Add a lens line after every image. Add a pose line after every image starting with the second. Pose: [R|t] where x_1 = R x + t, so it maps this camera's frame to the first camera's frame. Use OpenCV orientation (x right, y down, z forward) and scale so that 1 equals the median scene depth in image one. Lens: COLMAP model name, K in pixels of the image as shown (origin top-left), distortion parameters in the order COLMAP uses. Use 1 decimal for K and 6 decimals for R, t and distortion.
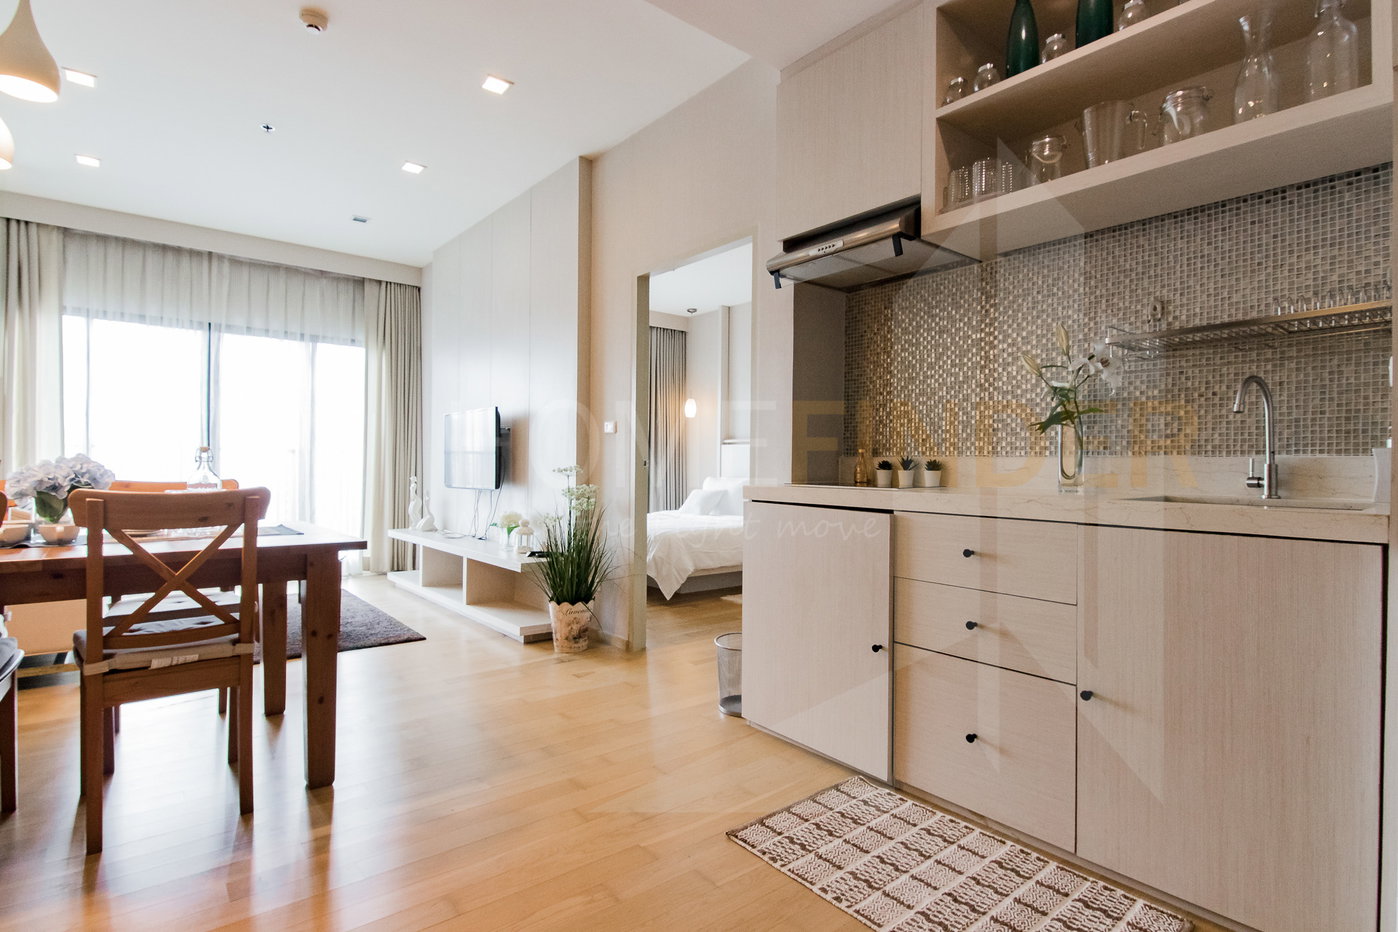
lens RADIAL K [[703.6, 0, 699.0], [0, 703.6, 466.0], [0, 0, 1]] dist [0.028329, -0.022438]
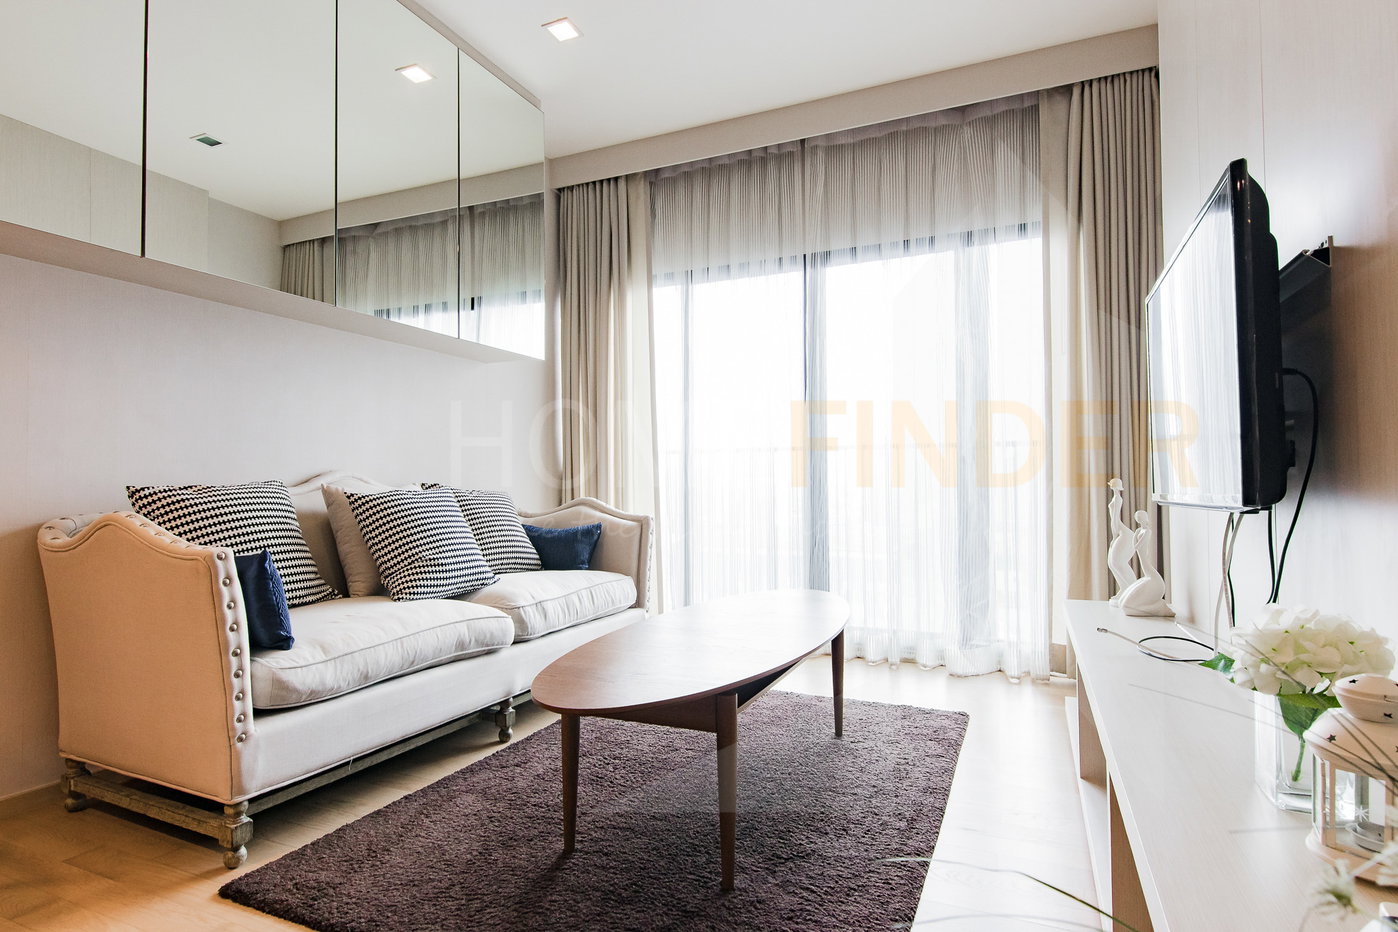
lens RADIAL K [[757.7, 0, 699.0], [0, 757.7, 466.0], [0, 0, 1]] dist [0.028002, -0.000093]
pose [[0.453340, -0.038006, -0.890527, -0.142627], [0.009584, 0.999241, -0.037767, 0.027127], [0.891286, 0.008586, 0.453360, 0.755205]]
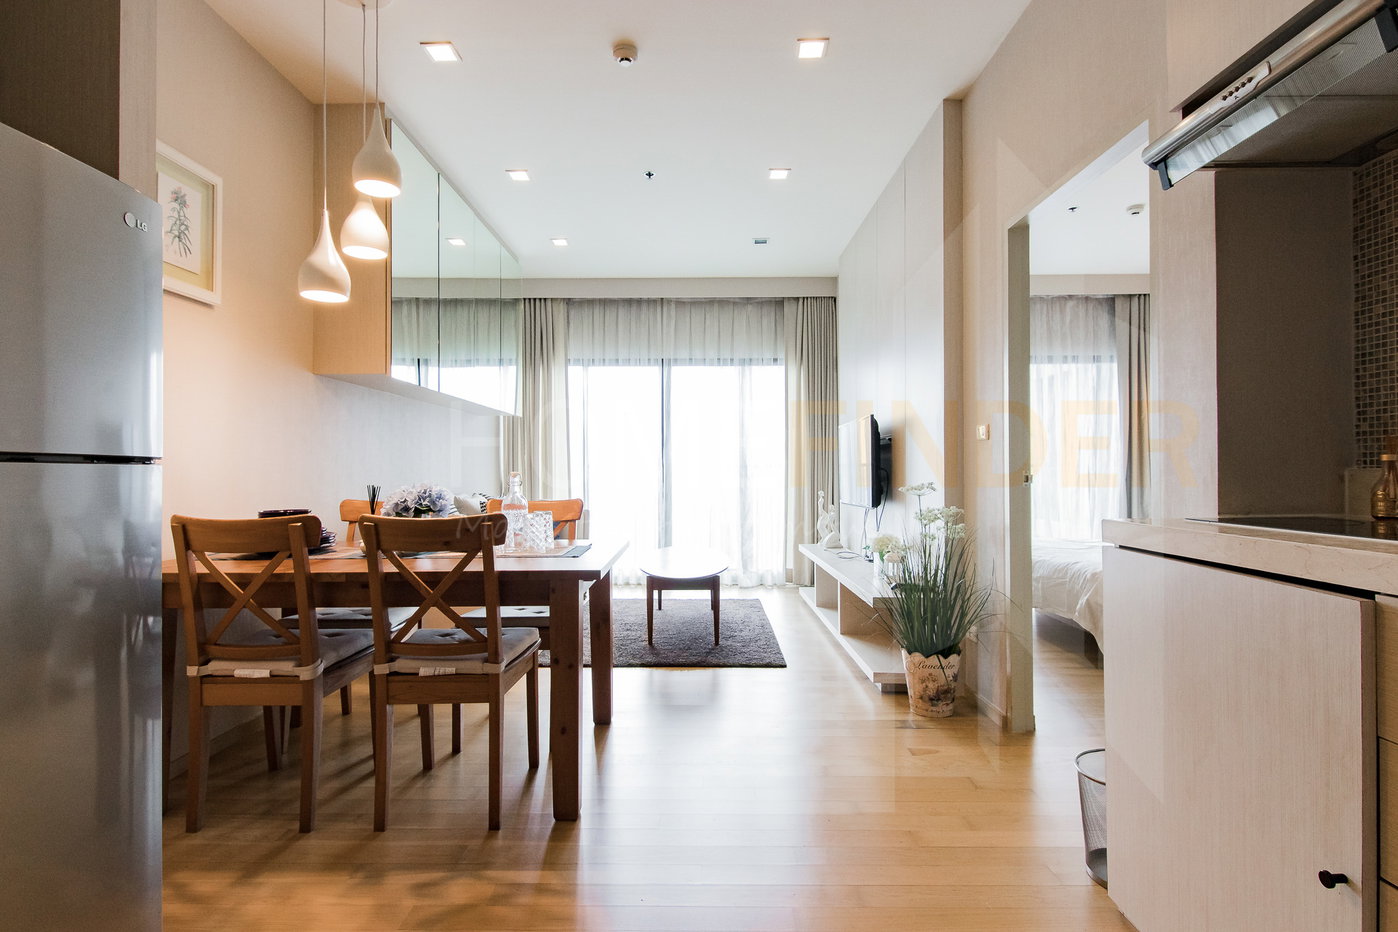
lens RADIAL K [[703.6, 0, 699.0], [0, 703.6, 466.0], [0, 0, 1]] dist [0.028329, -0.022438]
pose [[0.764840, -0.018411, -0.643957, 0.126997], [0.011565, 0.999823, -0.014850, -0.009684], [0.644117, 0.003911, 0.764917, 0.193704]]
